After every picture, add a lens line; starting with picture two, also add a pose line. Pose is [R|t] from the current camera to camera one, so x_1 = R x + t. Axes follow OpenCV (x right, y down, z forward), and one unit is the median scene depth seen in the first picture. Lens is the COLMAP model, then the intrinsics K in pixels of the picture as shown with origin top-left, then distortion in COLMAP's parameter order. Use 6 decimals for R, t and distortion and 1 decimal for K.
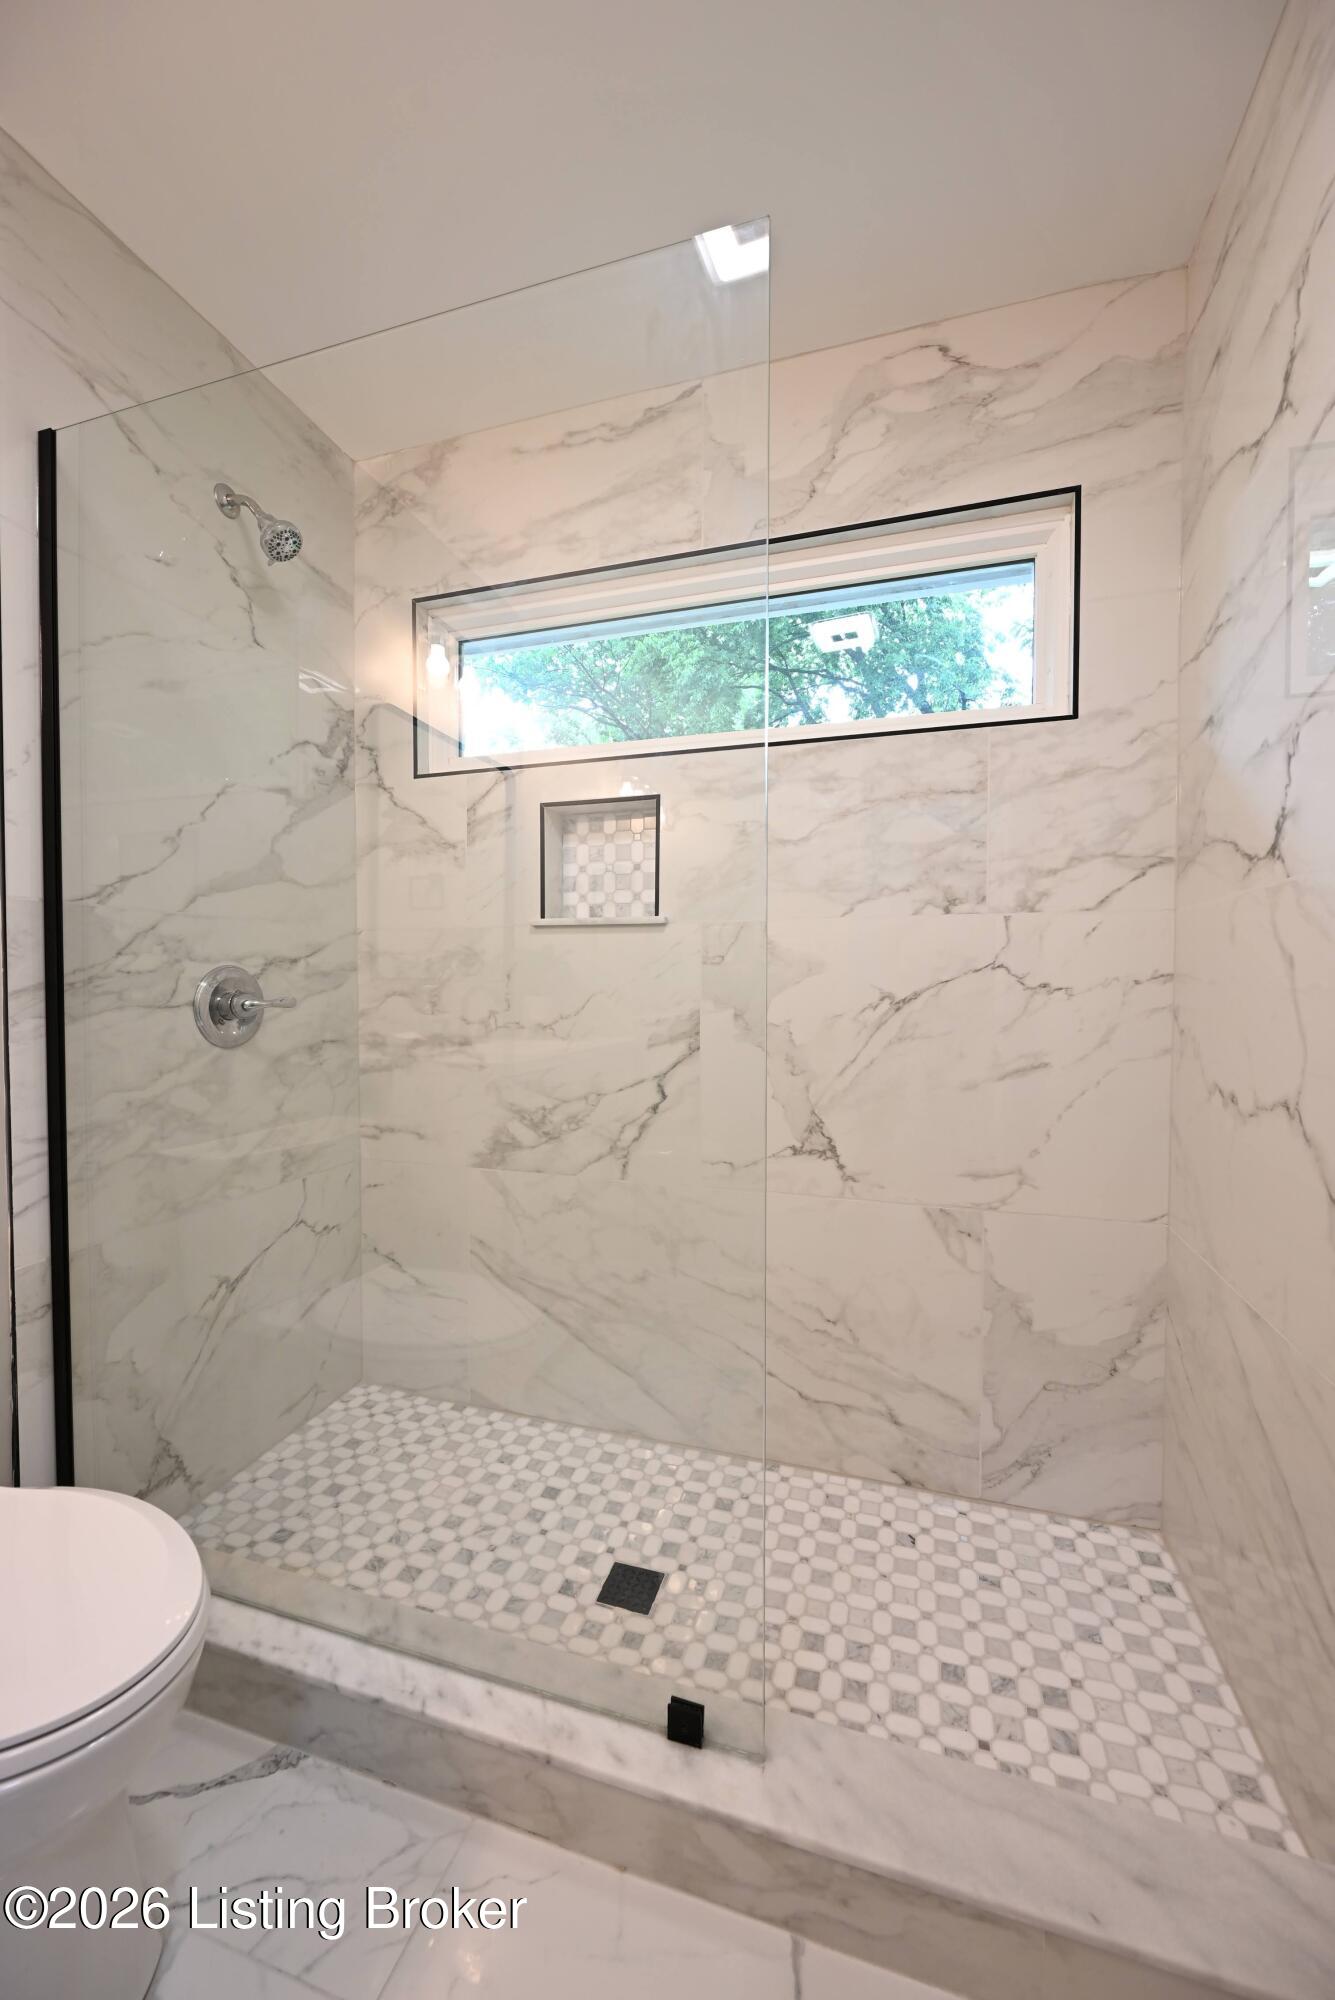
lens RADIAL K [[785.1, 0, 667.5], [0, 785.1, 1000.0], [0, 0, 1]] dist [-0.000659, 0.000175]
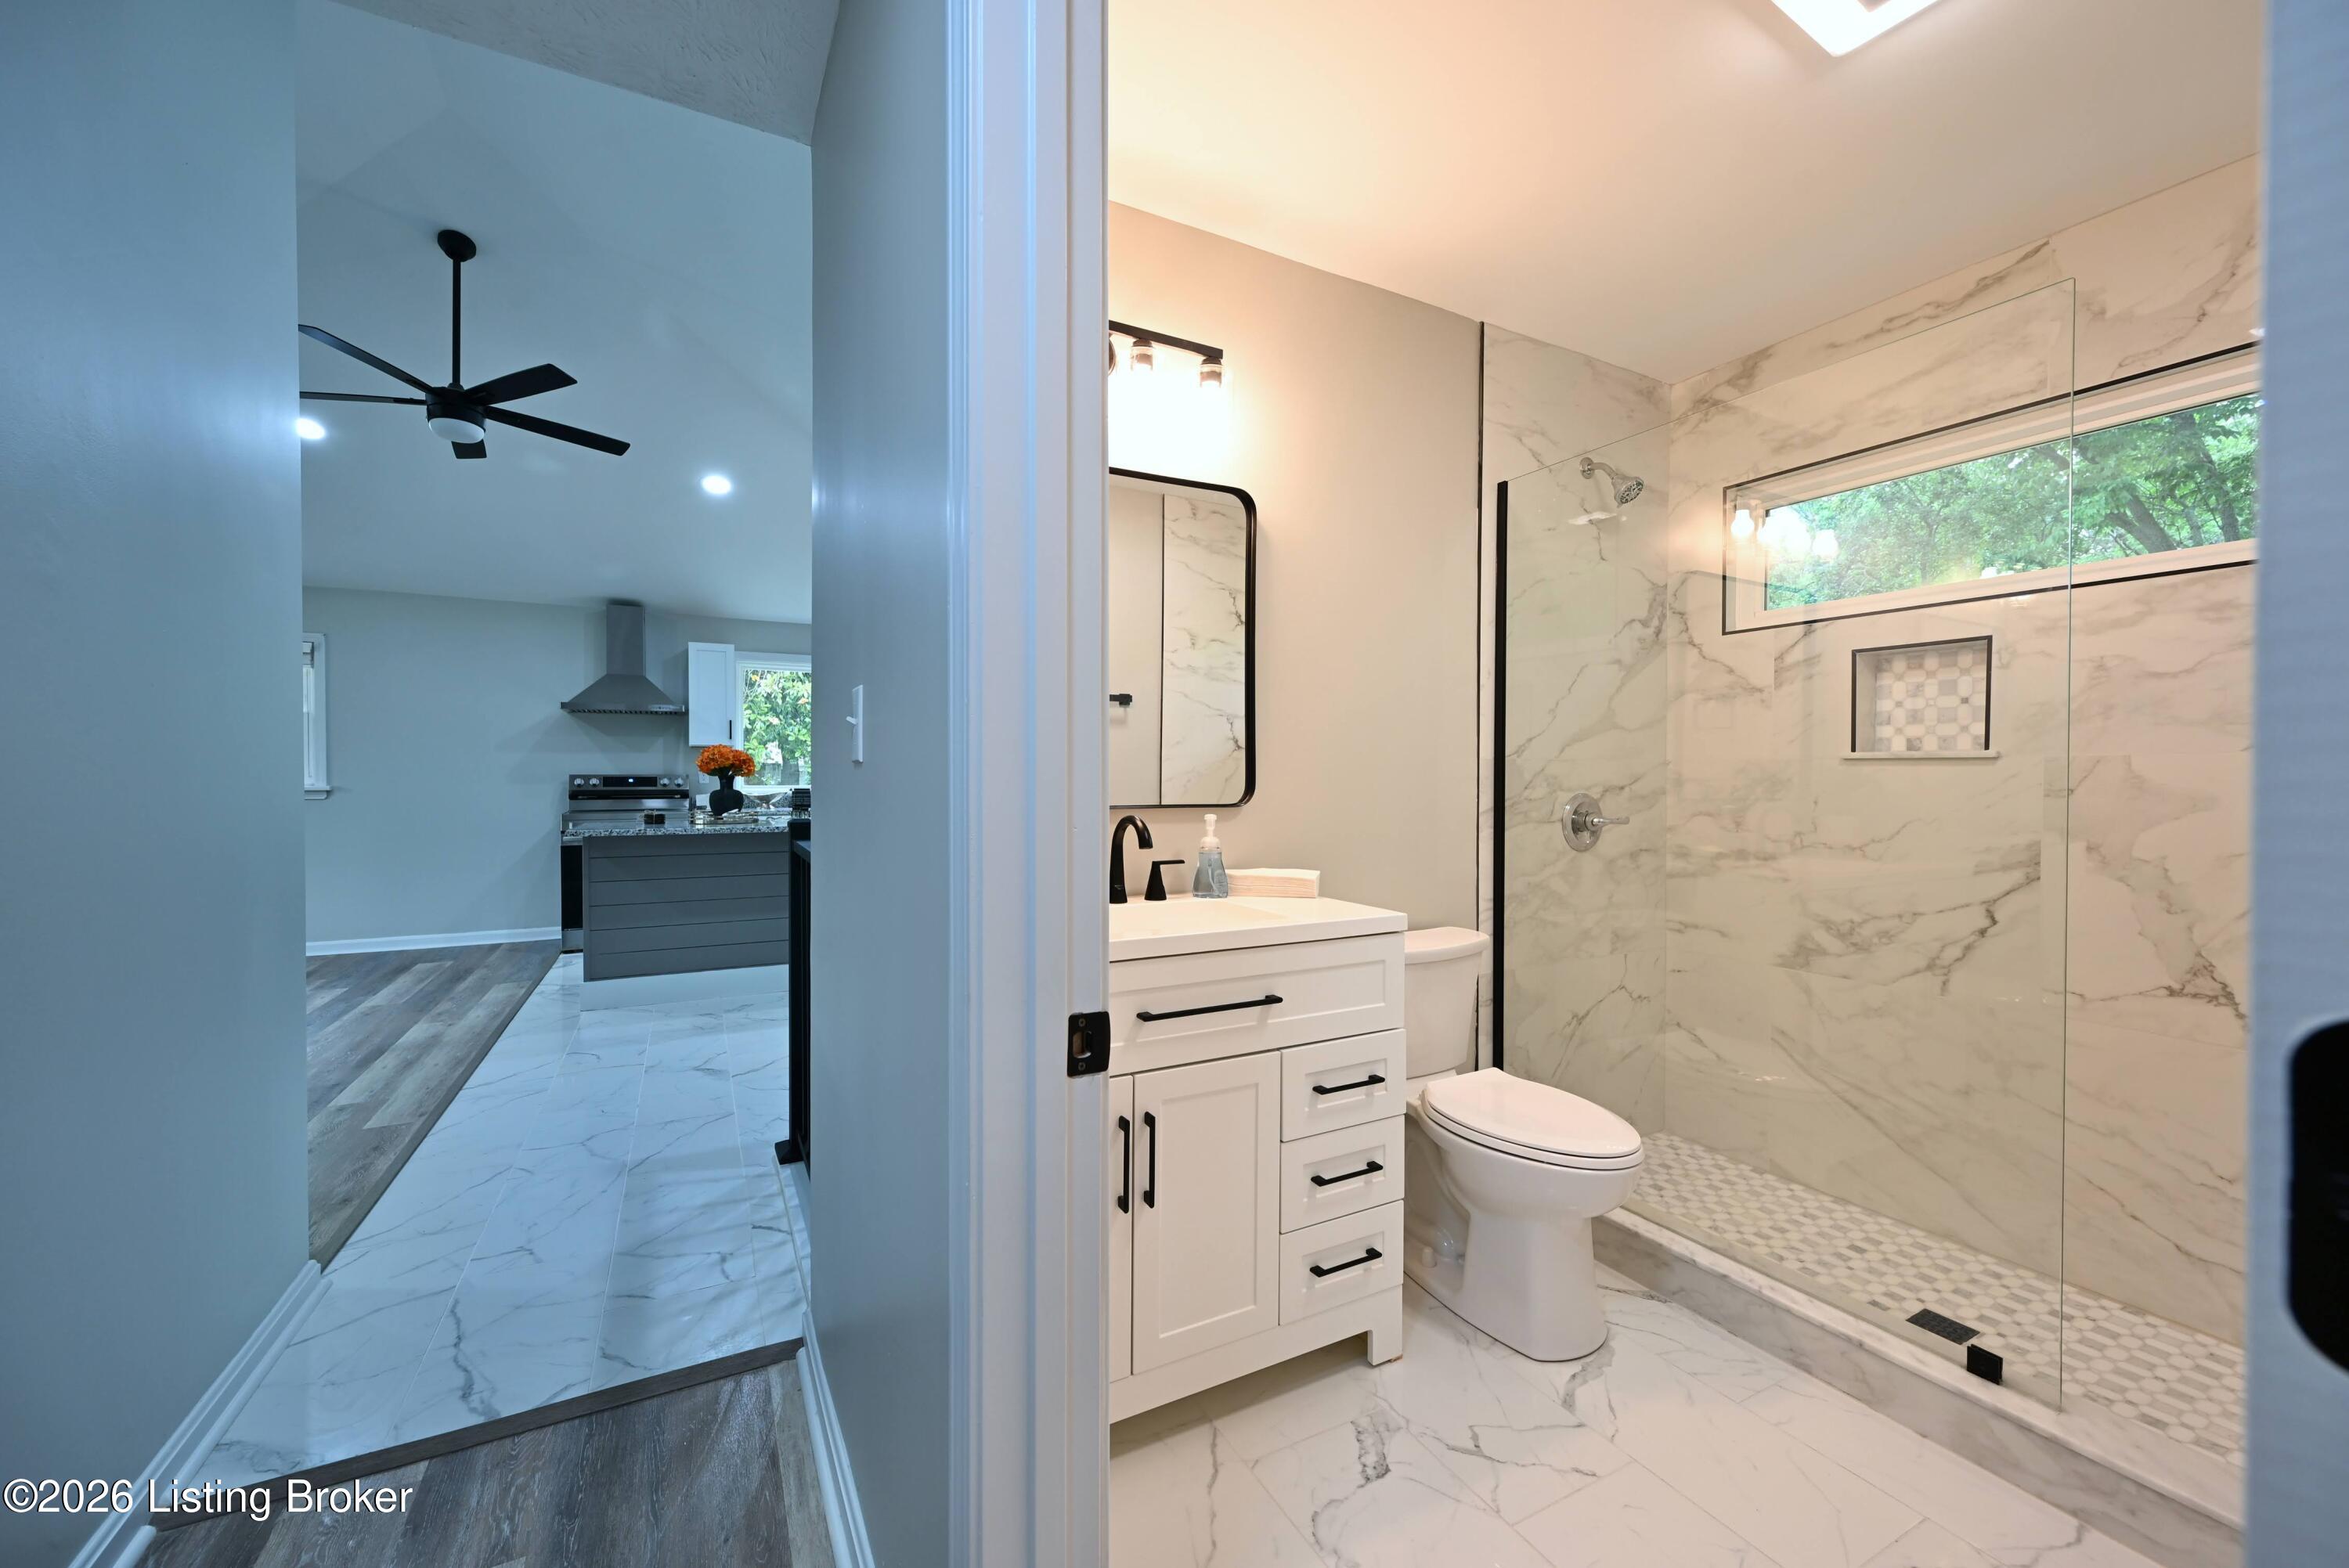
lens RADIAL K [[922.0, 0, 1174.5], [0, 922.0, 784.0], [0, 0, 1]] dist [-0.000659, 0.000175]
pose [[0.715244, 0.008428, -0.698824, 0.071696], [-0.018425, 0.999807, -0.006800, -0.032630], [0.698632, 0.017739, 0.715261, -0.650160]]
